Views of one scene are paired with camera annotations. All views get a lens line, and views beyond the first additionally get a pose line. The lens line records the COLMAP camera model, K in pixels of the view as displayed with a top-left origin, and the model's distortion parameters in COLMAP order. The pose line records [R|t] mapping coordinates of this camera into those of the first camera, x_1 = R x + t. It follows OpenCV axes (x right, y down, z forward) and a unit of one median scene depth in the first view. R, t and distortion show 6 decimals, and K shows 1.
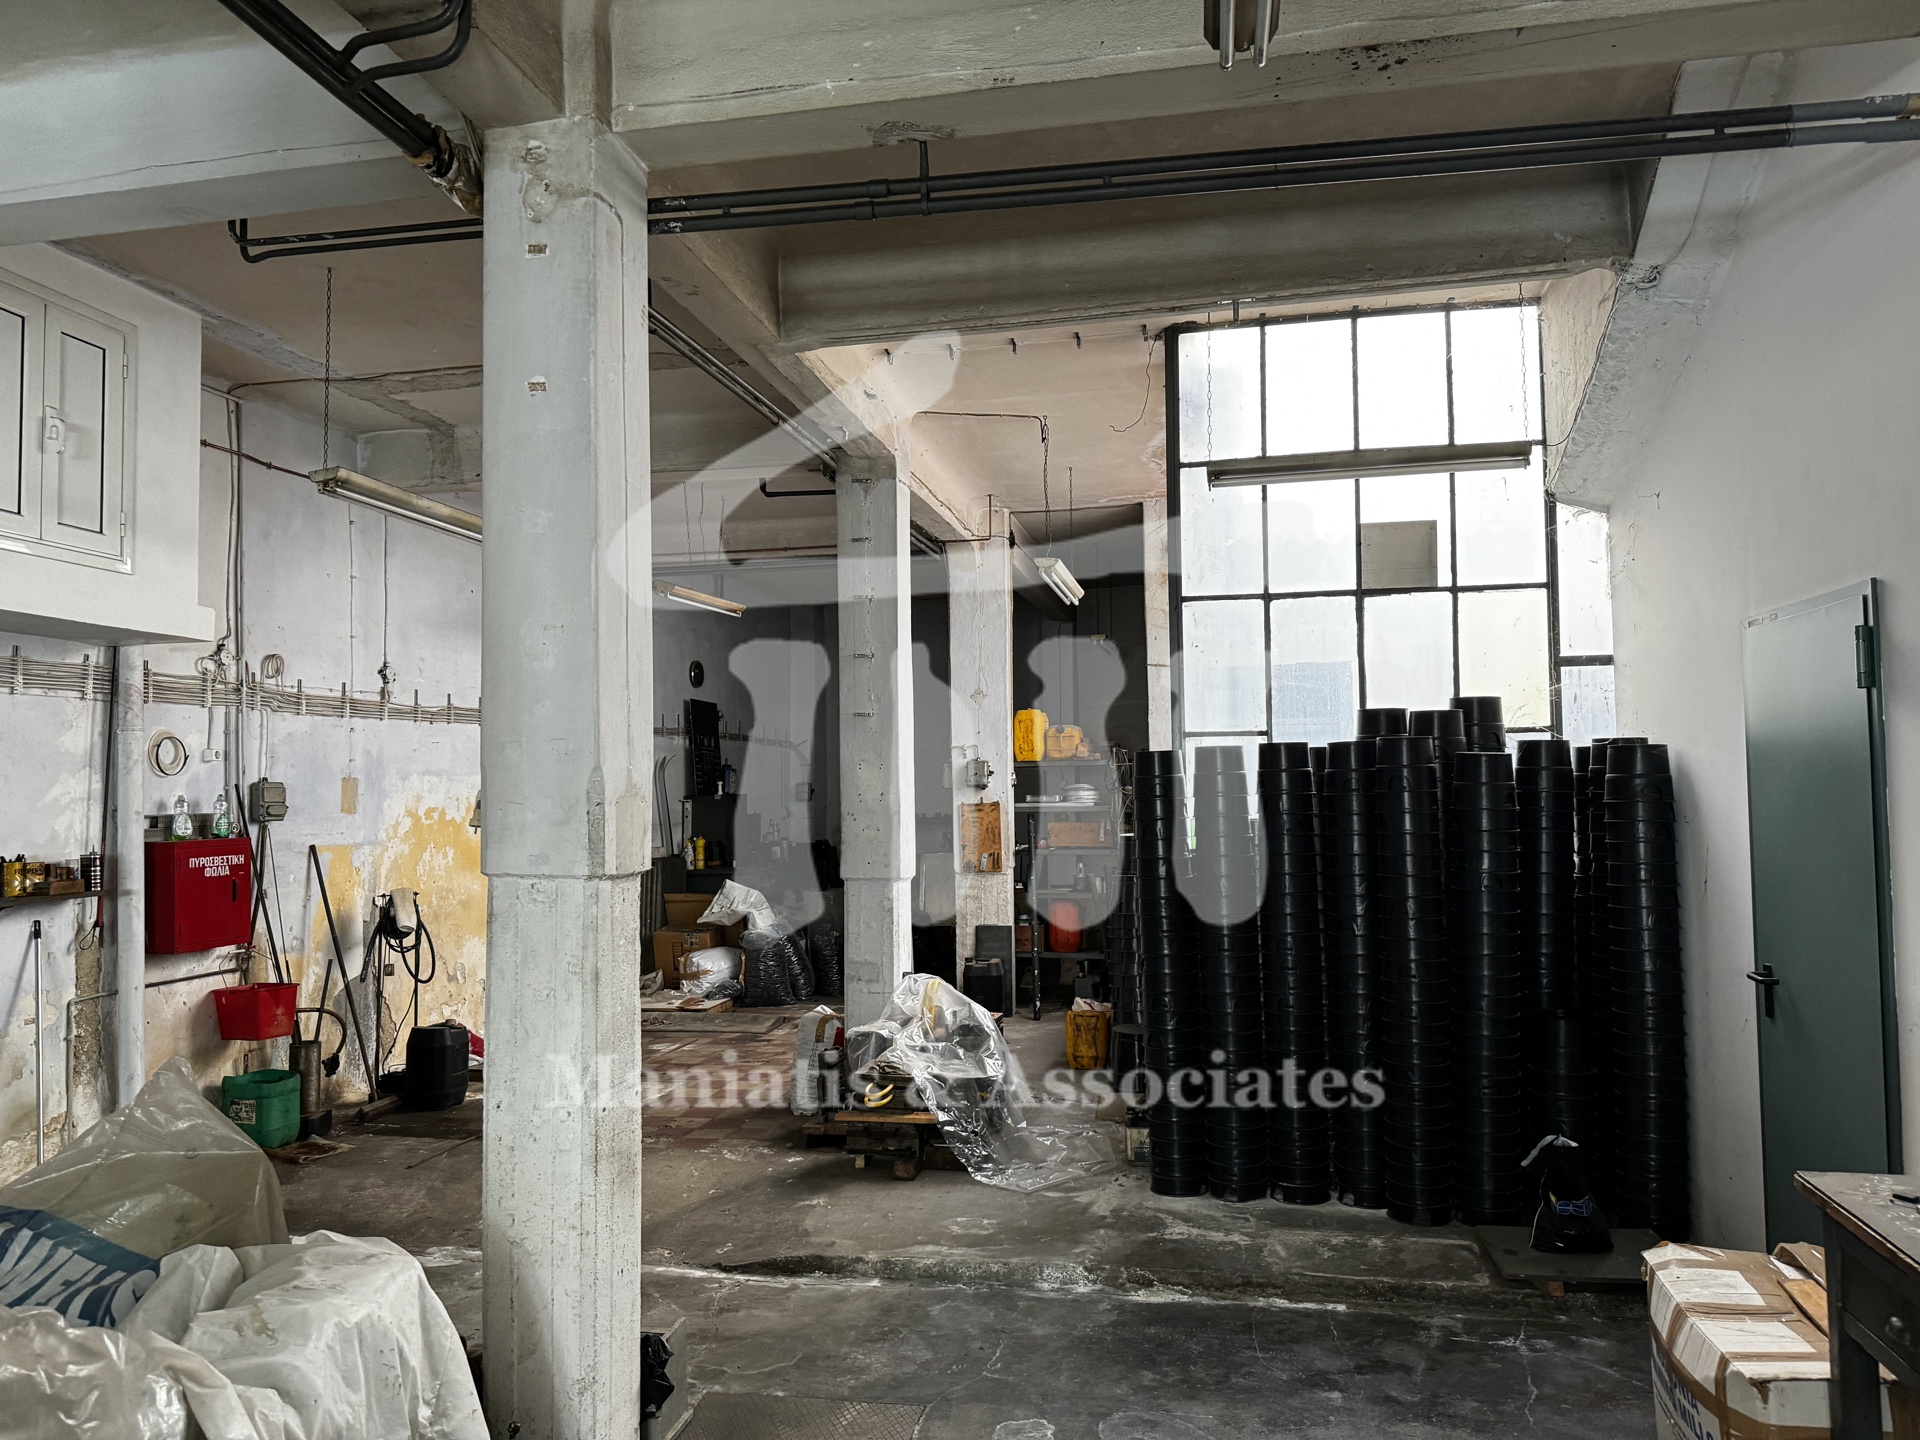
lens RADIAL K [[1345.2, 0, 968.5], [0, 1345.2, 723.5], [0, 0, 1]] dist [0.055891, -0.072047]
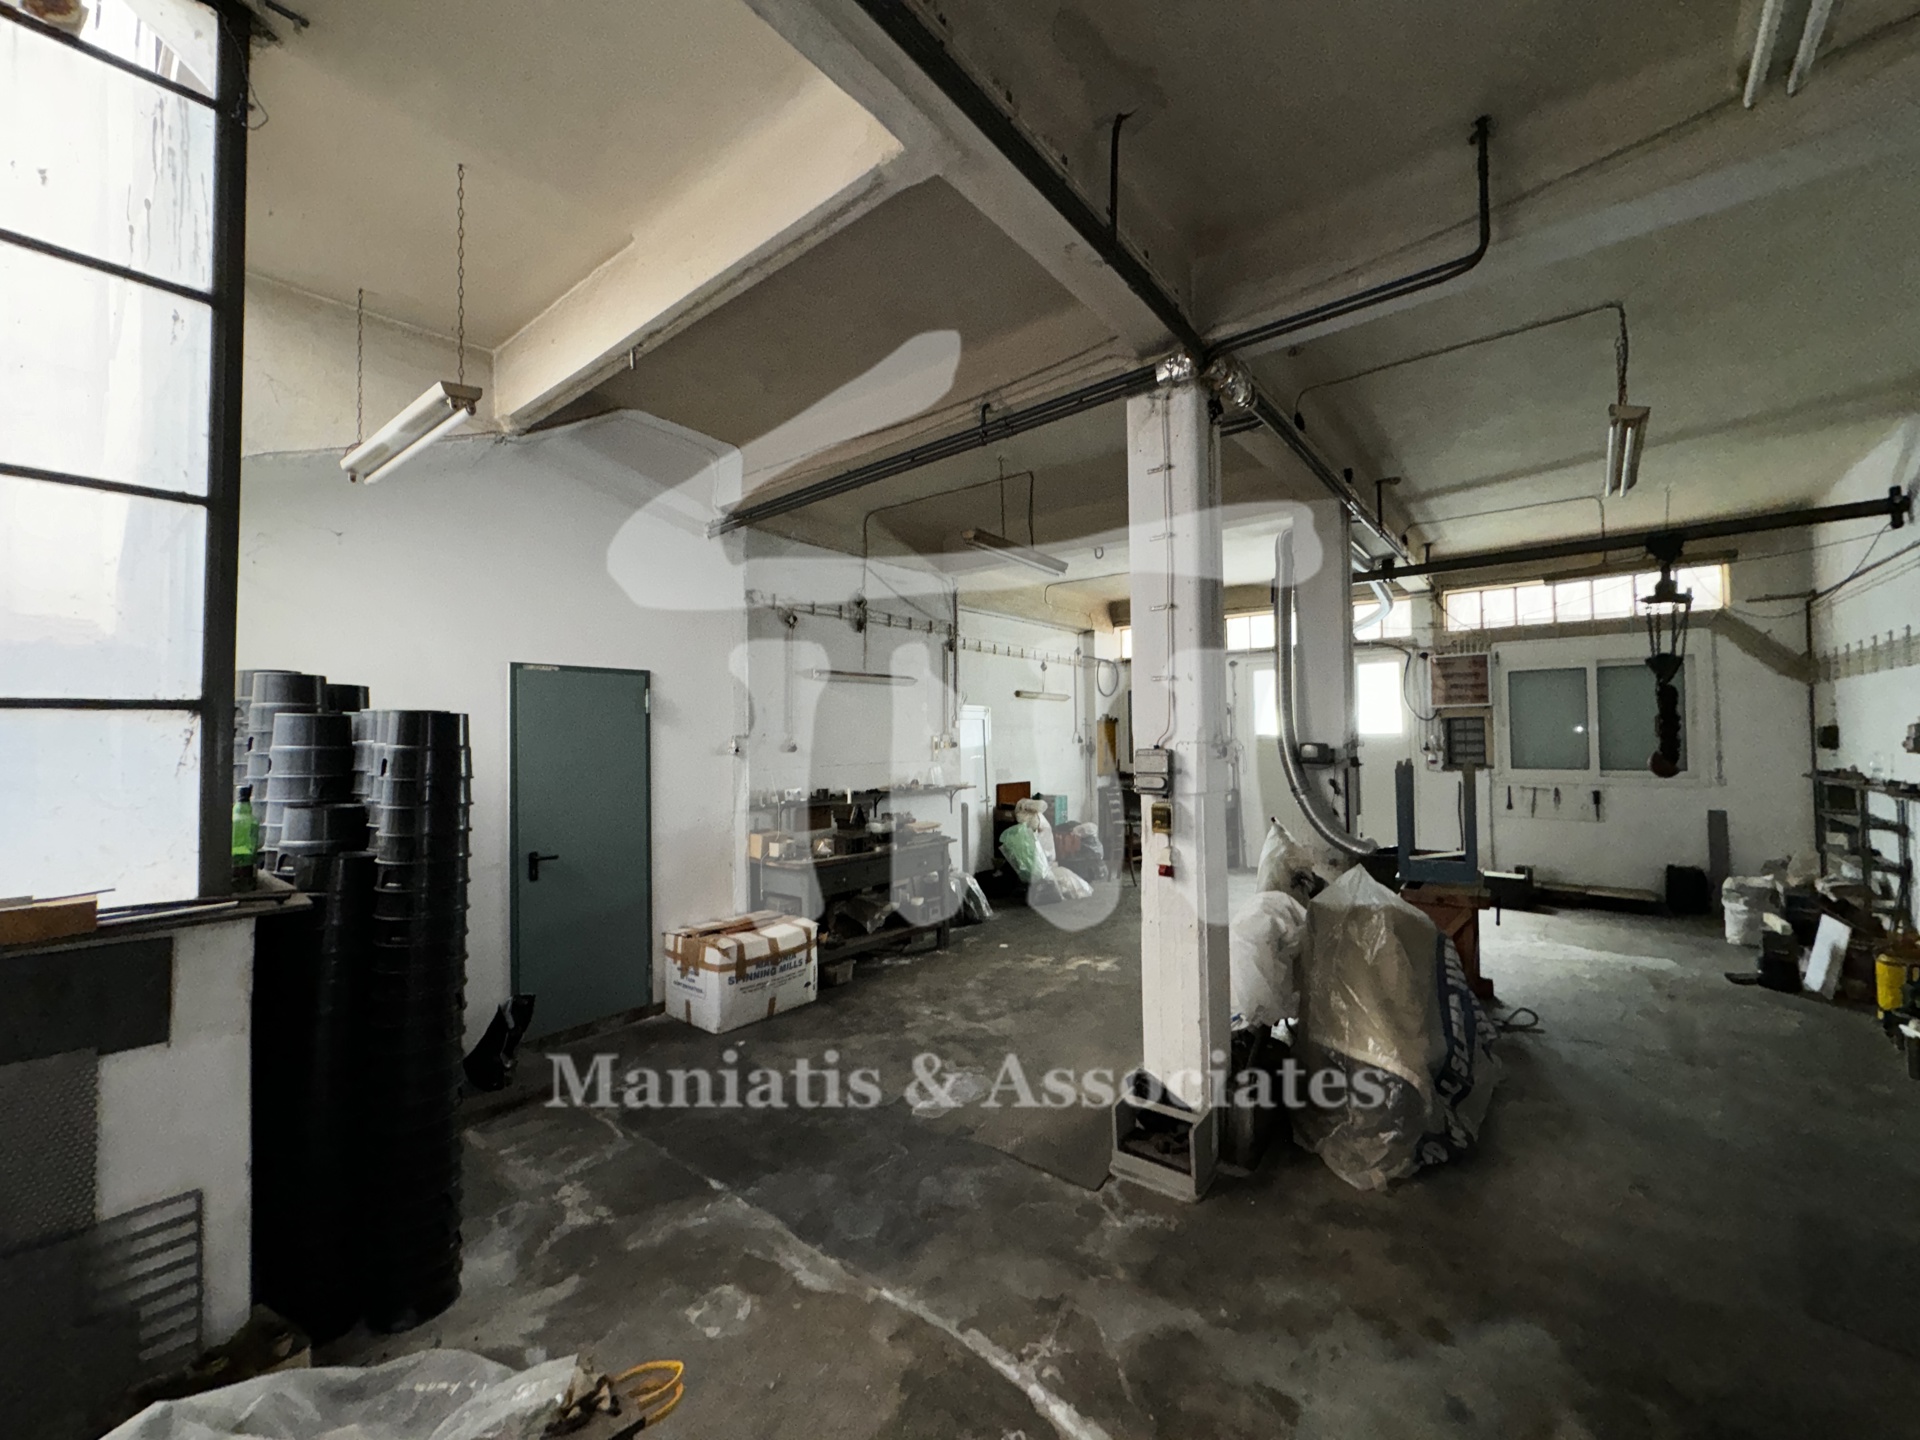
lens RADIAL K [[764.6, 0, 962.1], [0, 764.6, 720.0], [0, 0, 1]] dist [-0.001089, 0.000584]
pose [[-0.886167, 0.035954, 0.461970, -0.340775], [0.002312, 0.997316, -0.073185, 0.061559], [-0.463361, -0.063786, -0.883871, 1.355277]]
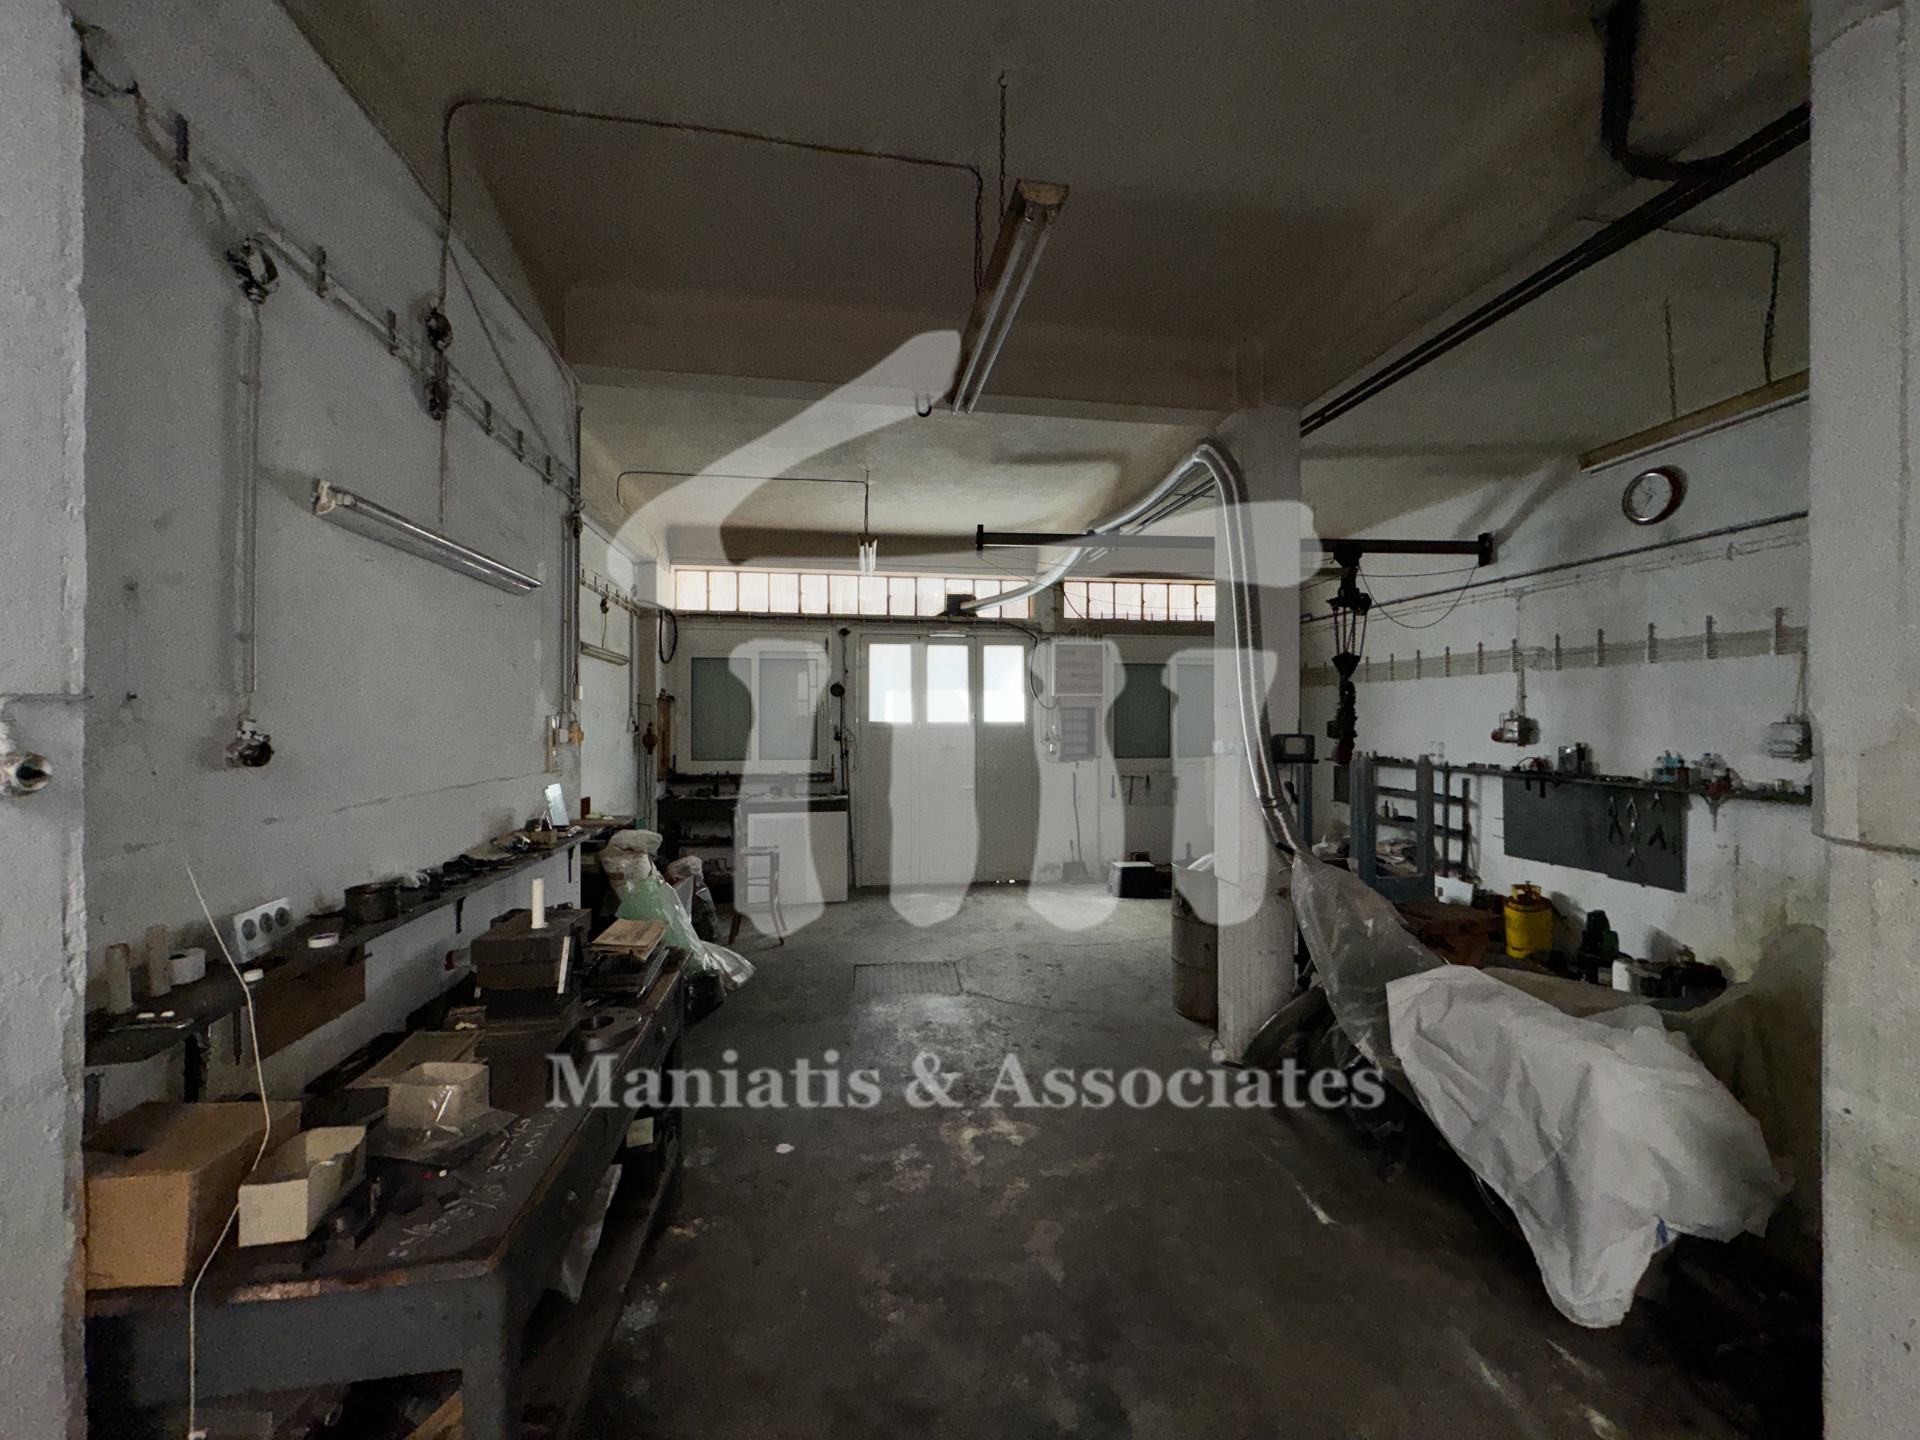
lens RADIAL K [[764.6, 0, 962.9], [0, 764.6, 718.8], [0, 0, 1]] dist [-0.001089, 0.000584]
pose [[-0.938227, 0.013378, -0.345762, 0.271605], [0.030765, 0.998520, -0.044847, 0.027264], [0.344650, -0.052714, -0.937250, 0.826622]]
